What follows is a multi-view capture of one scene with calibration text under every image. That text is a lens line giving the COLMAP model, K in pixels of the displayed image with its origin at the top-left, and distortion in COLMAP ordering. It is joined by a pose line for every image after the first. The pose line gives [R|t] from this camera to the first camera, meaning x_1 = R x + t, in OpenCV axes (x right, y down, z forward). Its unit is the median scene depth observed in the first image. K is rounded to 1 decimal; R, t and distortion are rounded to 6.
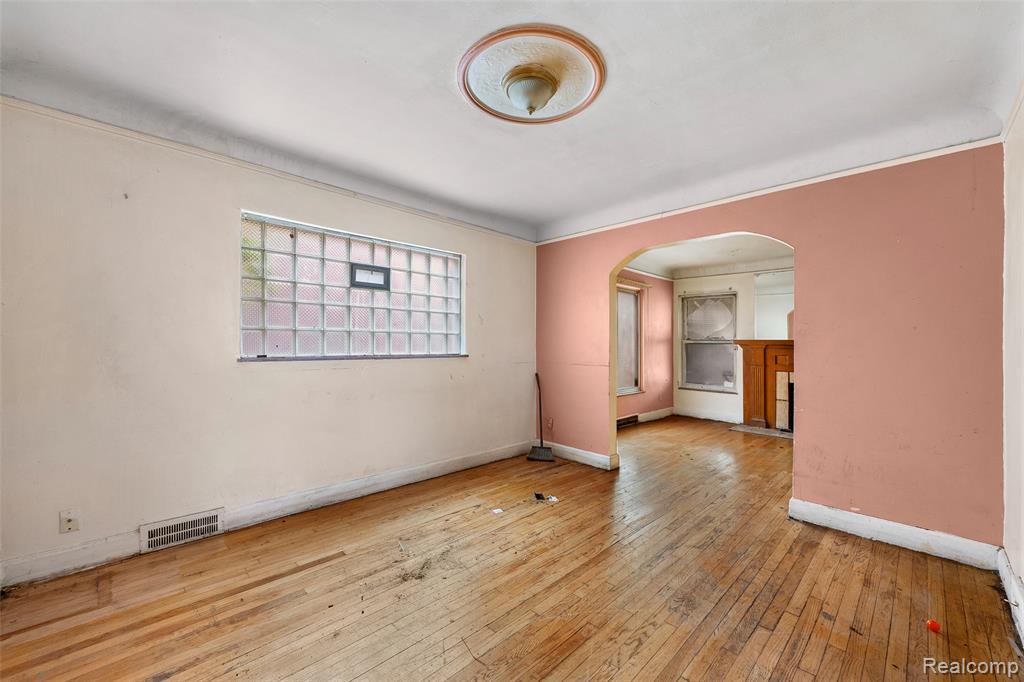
lens RADIAL K [[406.0, 0, 512.0], [0, 406.0, 341.0], [0, 0, 1]] dist [-0.008826, 0.000131]
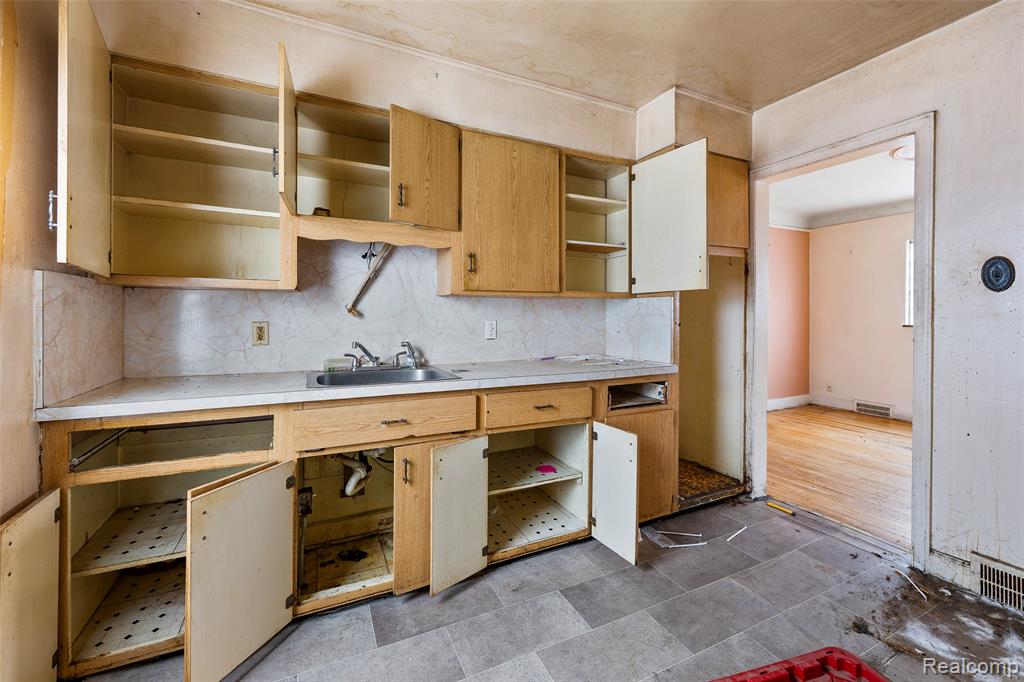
lens RADIAL K [[420.3, 0, 516.4], [0, 420.3, 314.8], [0, 0, 1]] dist [0.001954, 0.000280]
pose [[-0.309167, -0.012984, -0.950919, 1.732225], [-0.005336, 0.999915, -0.011918, 0.030324], [0.950993, 0.001389, -0.309210, -0.047765]]
